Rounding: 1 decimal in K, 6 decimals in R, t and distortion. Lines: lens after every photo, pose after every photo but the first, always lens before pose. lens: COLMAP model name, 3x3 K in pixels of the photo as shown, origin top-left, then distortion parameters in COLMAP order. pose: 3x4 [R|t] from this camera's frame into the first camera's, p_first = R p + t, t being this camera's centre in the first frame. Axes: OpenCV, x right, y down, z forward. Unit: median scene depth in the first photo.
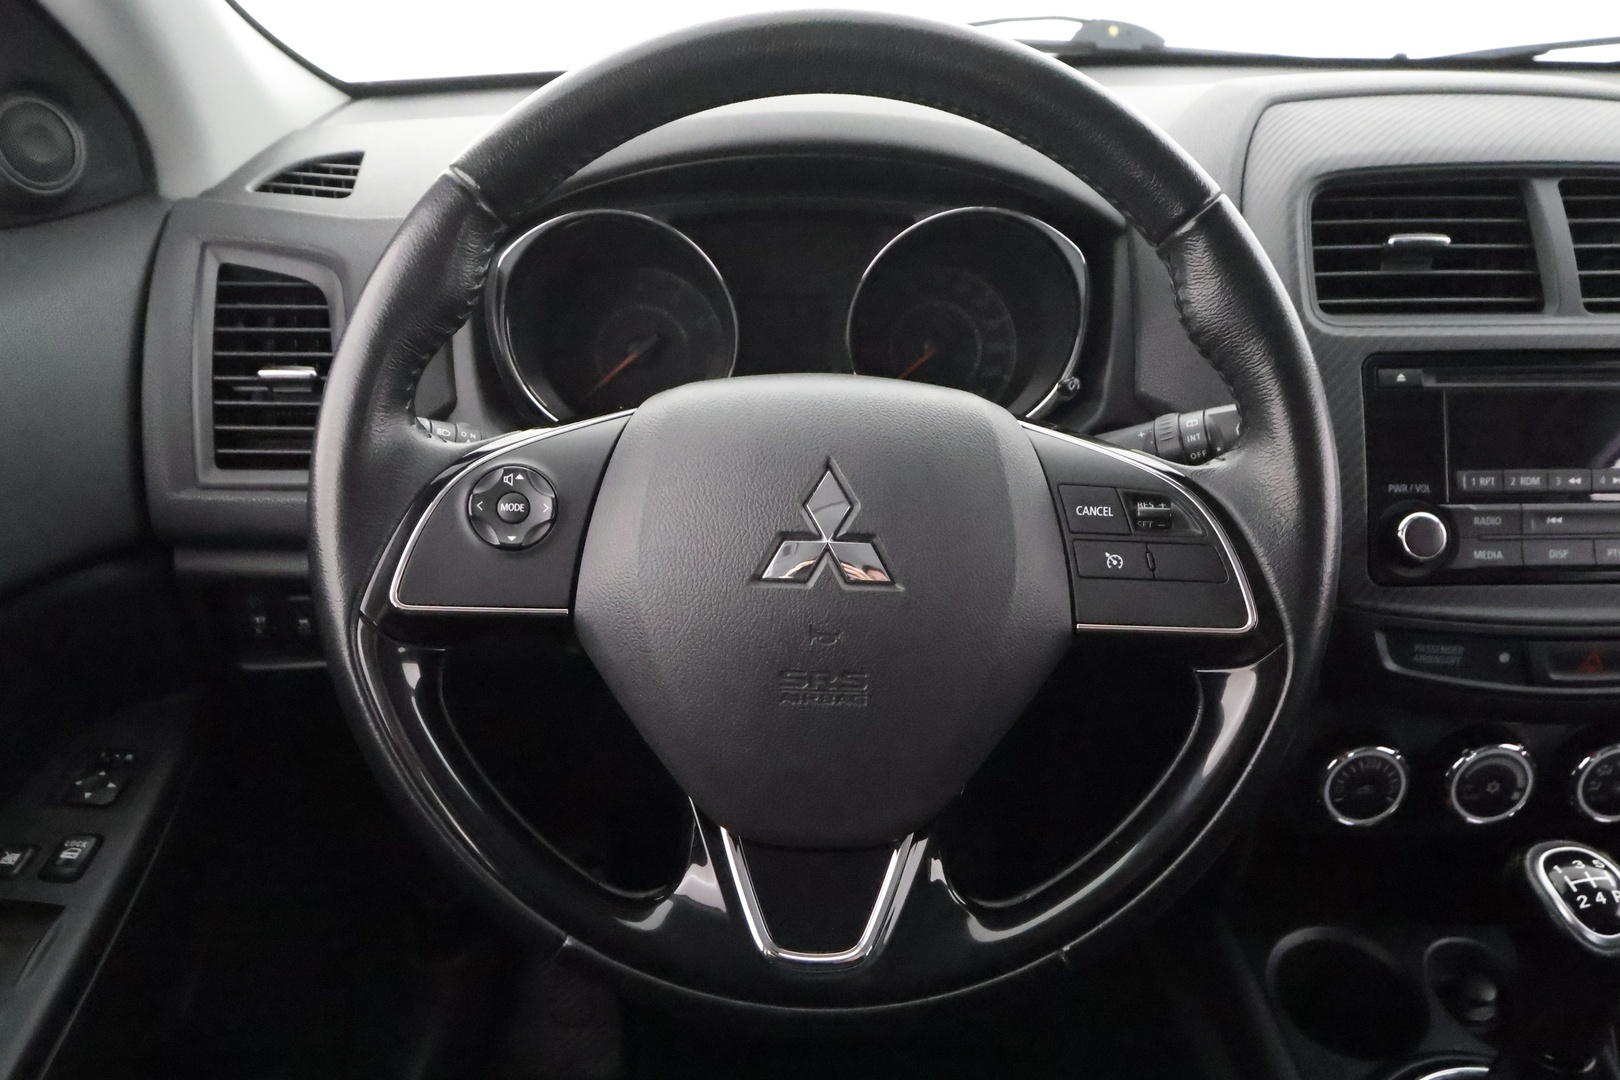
lens RADIAL K [[1195.8, 0, 810.0], [0, 1195.8, 540.0], [0, 0, 1]] dist [0.003564, -0.004452]
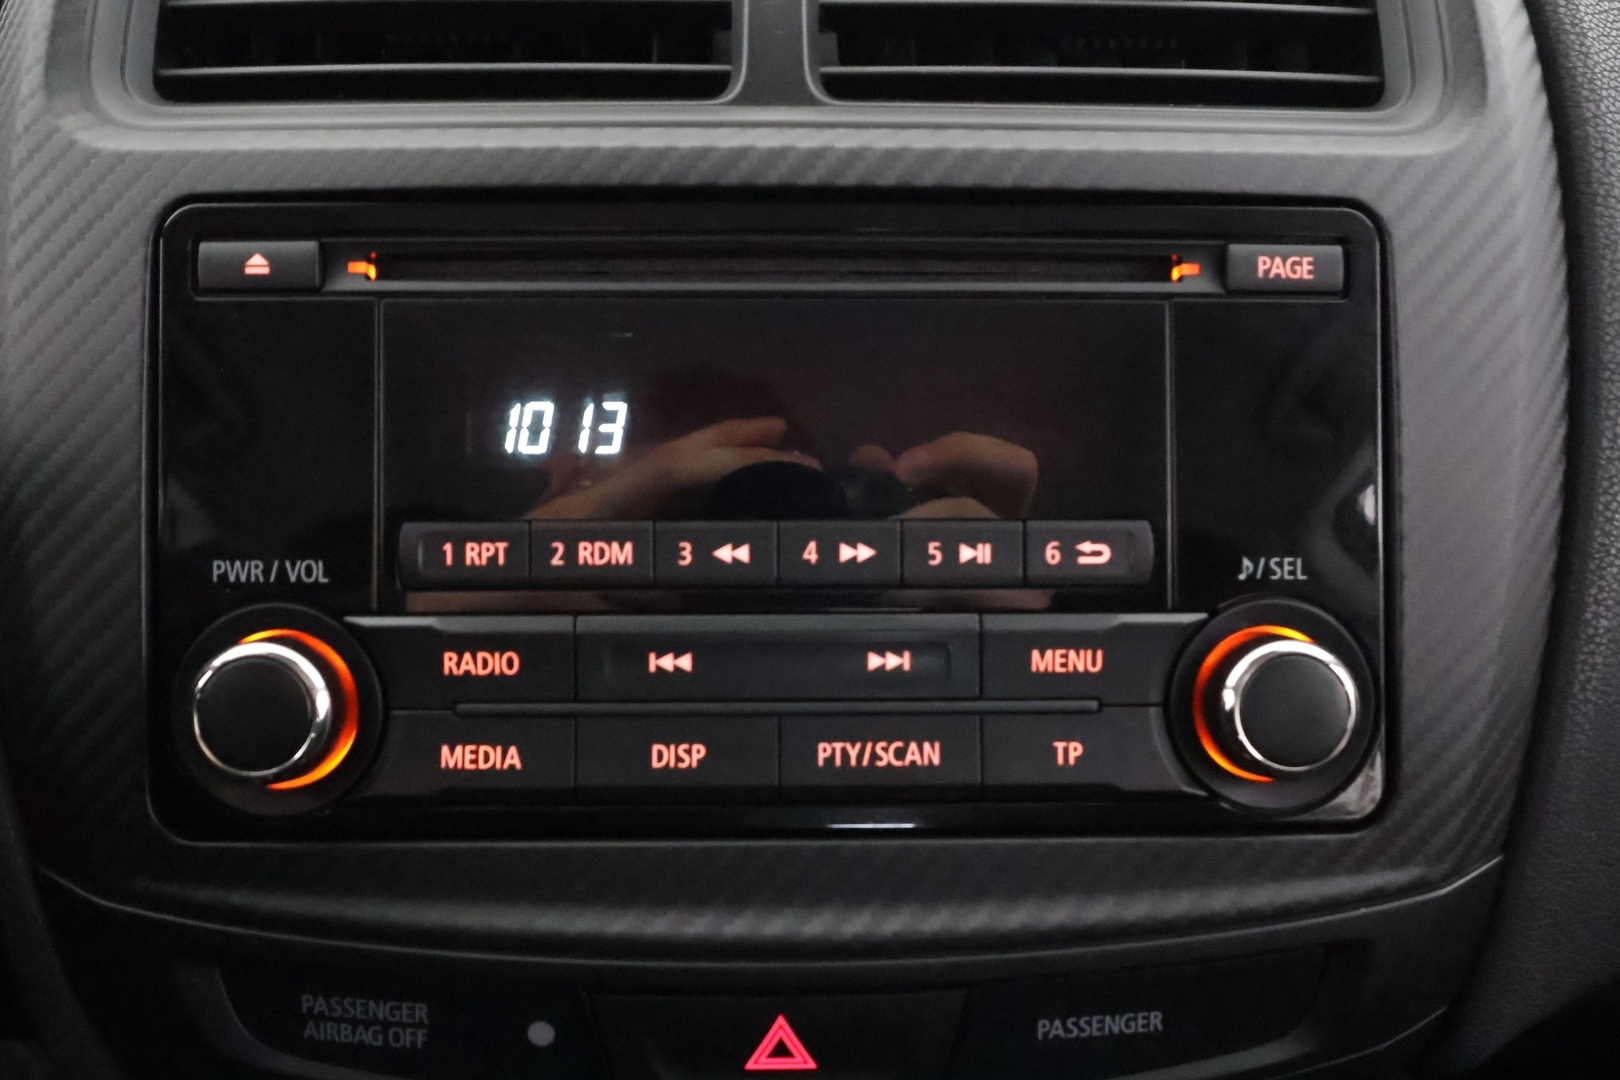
lens RADIAL K [[1275.2, 0, 810.0], [0, 1275.2, 540.0], [0, 0, 1]] dist [0.046186, -0.087210]
pose [[0.999849, 0.008133, -0.015385, 0.671181], [-0.007761, 0.999681, 0.024051, -0.063154], [0.015576, -0.023928, 0.999592, 0.616331]]
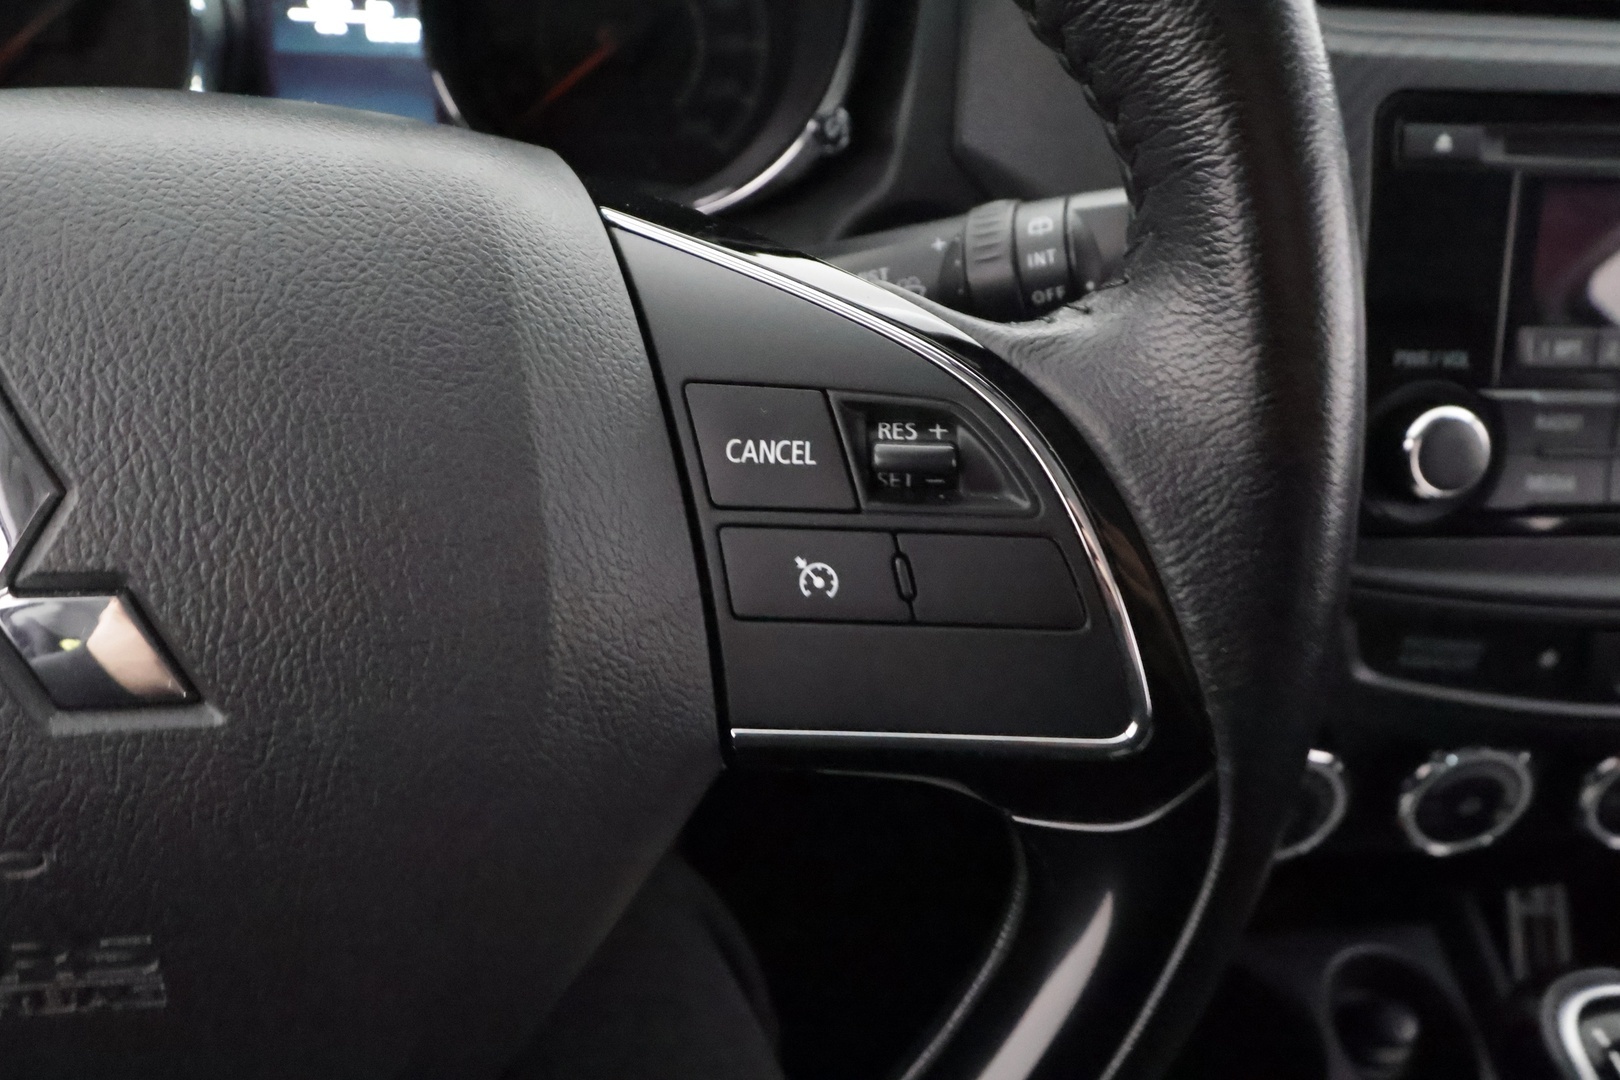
lens RADIAL K [[1282.0, 0, 848.4], [0, 1282.0, 606.1], [0, 0, 1]] dist [0.033821, -0.000785]
pose [[0.991289, -0.001911, 0.131689, 0.161704], [-0.026387, 0.976738, 0.212808, -0.051844], [-0.129033, -0.214429, 0.968179, 0.443974]]
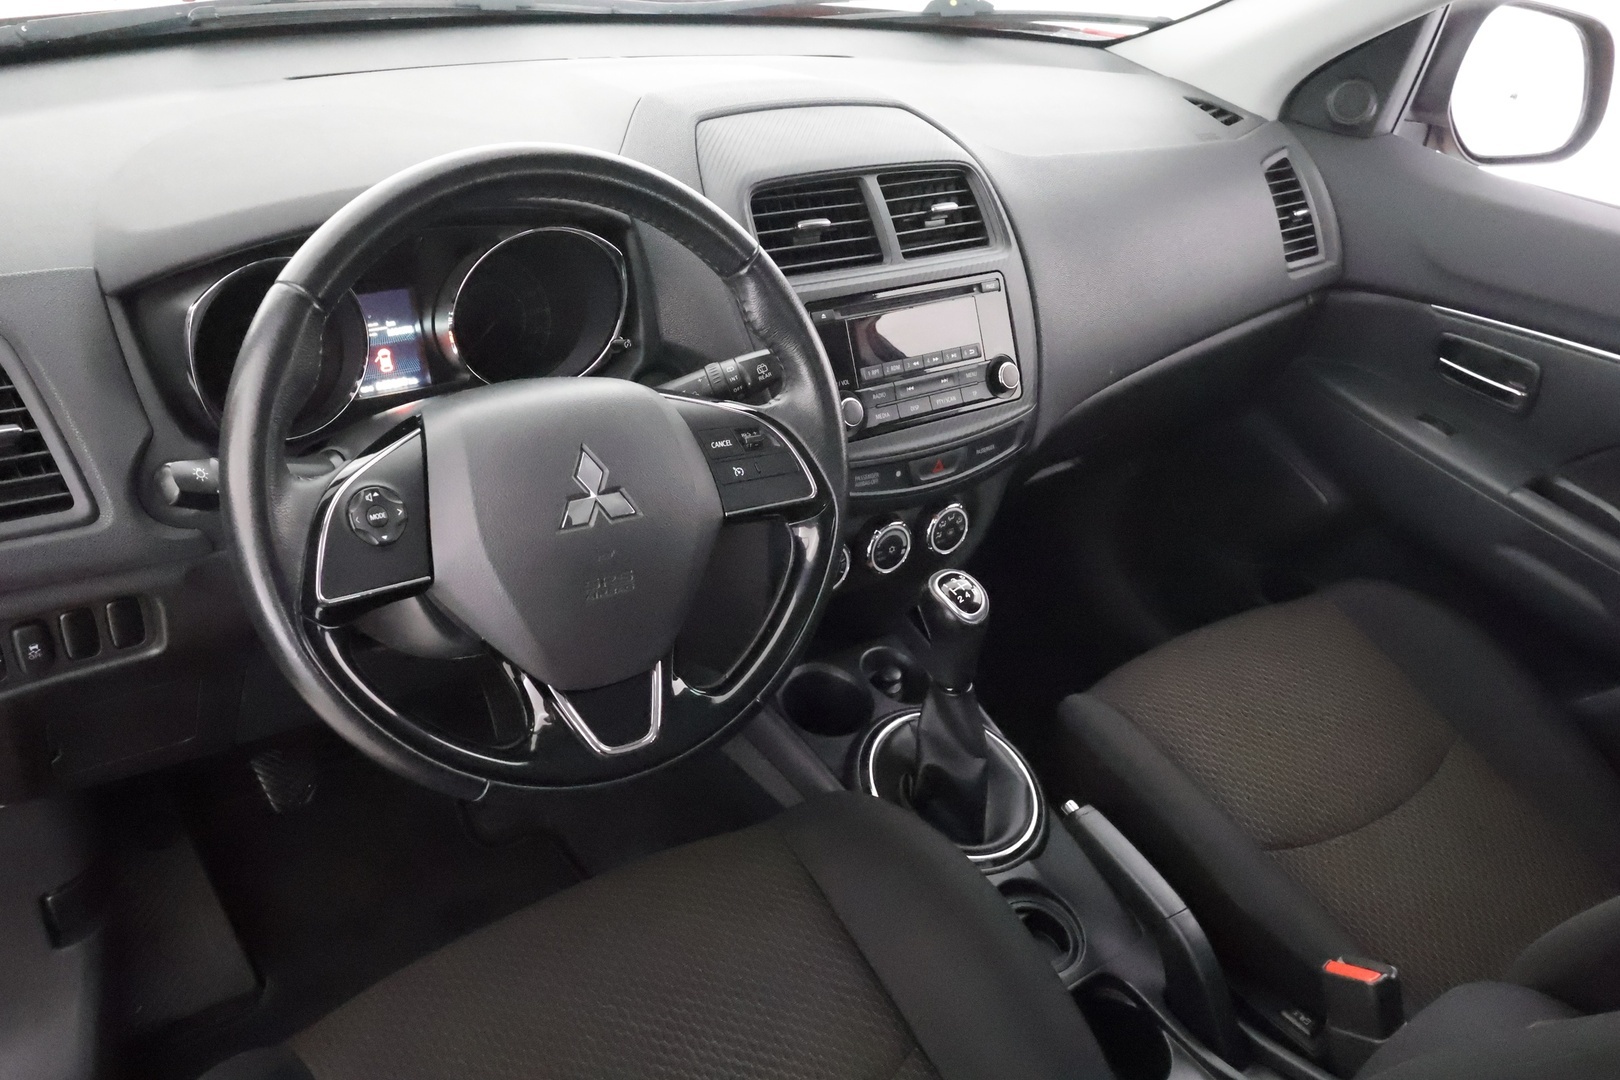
lens RADIAL K [[1275.2, 0, 810.0], [0, 1275.2, 540.0], [0, 0, 1]] dist [0.046186, -0.087210]
pose [[0.818007, -0.226409, 0.528775, -0.501258], [0.154395, 0.971966, 0.177327, -0.151046], [-0.554100, -0.063415, 0.830031, -0.438842]]
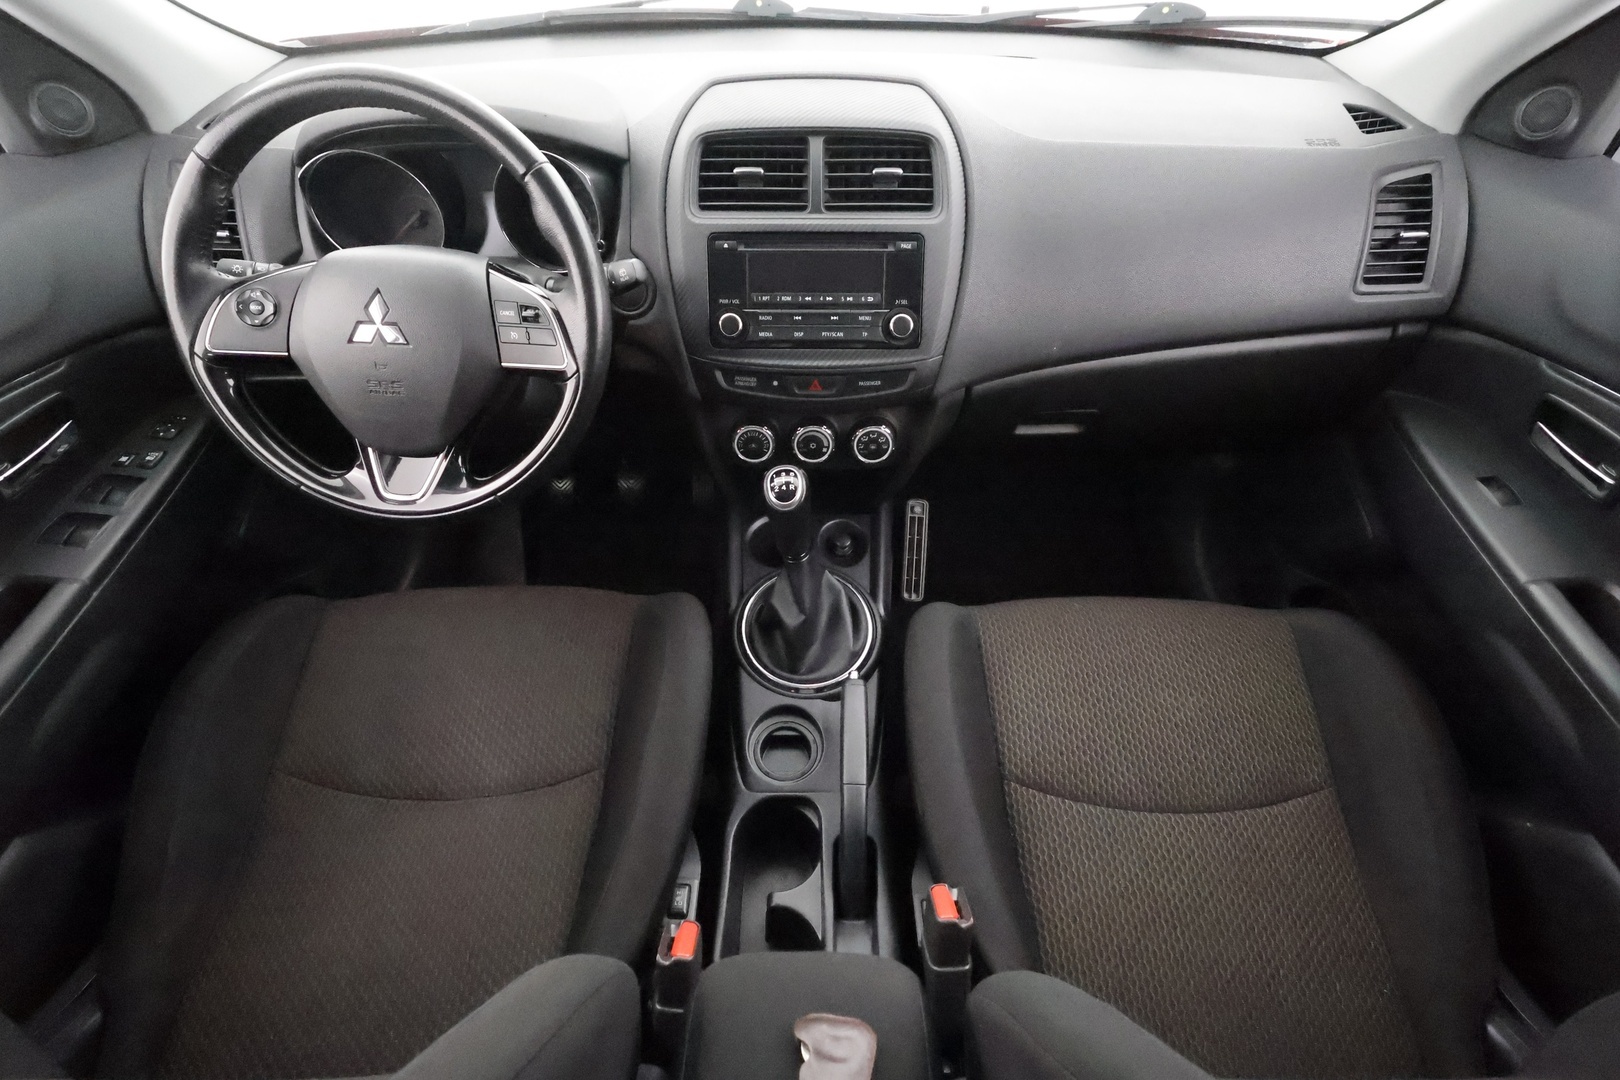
lens RADIAL K [[751.7, 0, 810.0], [0, 751.7, 540.0], [0, 0, 1]] dist [0.001755, 0.001554]
pose [[0.999281, 0.023150, -0.030041, 0.694930], [-0.013475, 0.957128, 0.289353, -0.025671], [0.035452, -0.288740, 0.956751, -0.394244]]
